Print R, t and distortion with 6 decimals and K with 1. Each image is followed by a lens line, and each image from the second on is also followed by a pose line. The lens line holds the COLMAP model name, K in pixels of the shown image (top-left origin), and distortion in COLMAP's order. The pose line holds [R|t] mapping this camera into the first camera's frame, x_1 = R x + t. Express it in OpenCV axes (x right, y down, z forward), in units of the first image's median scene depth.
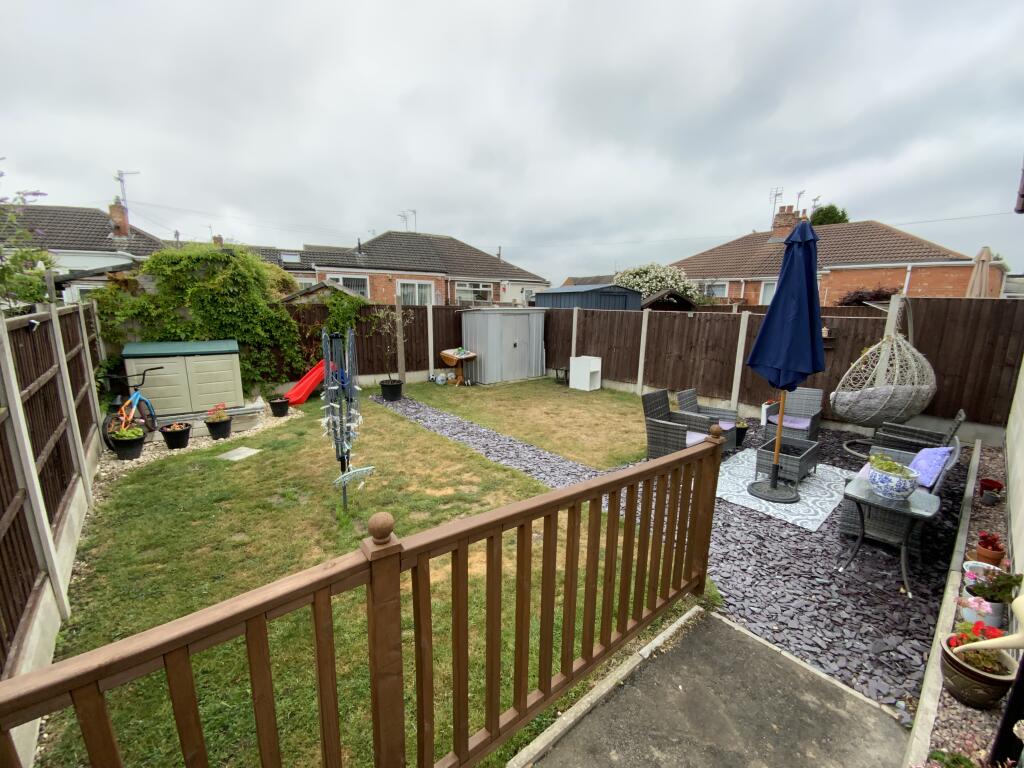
lens RADIAL K [[417.4, 0, 514.1], [0, 417.4, 385.6], [0, 0, 1]] dist [-0.001382, -0.005696]
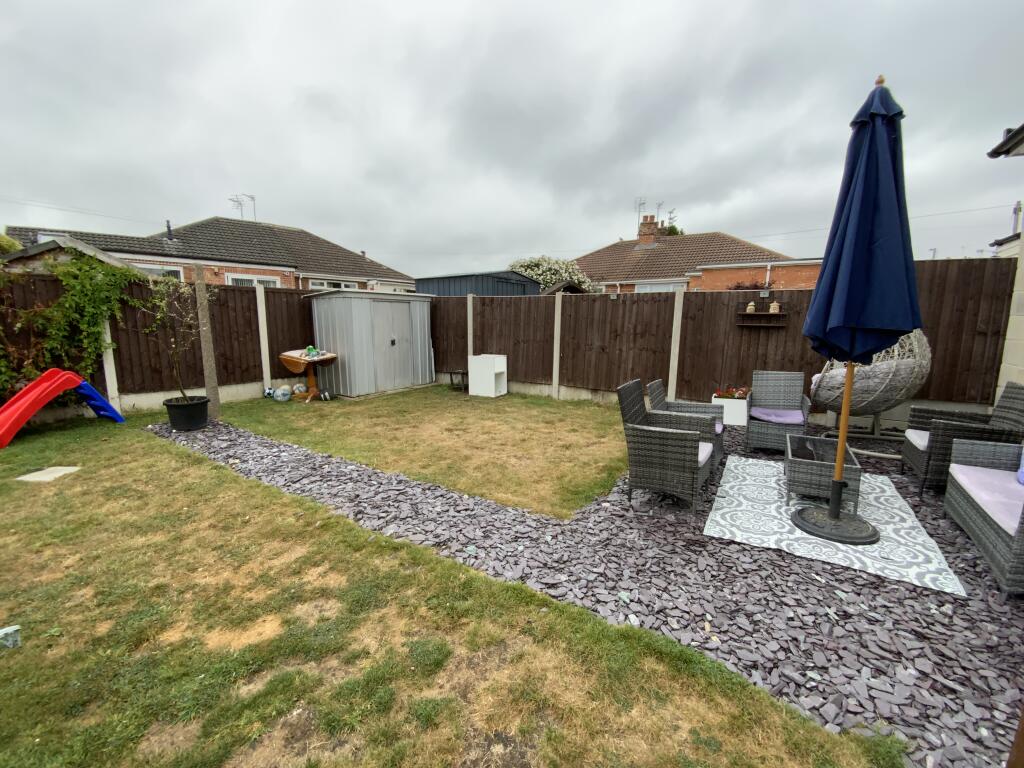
lens RADIAL K [[417.4, 0, 514.8], [0, 417.4, 384.6], [0, 0, 1]] dist [-0.001382, -0.005696]
pose [[0.954780, -0.050222, 0.293041, -0.013533], [0.060916, 0.997765, -0.027475, 0.014817], [-0.291006, 0.044084, 0.955705, 0.275090]]
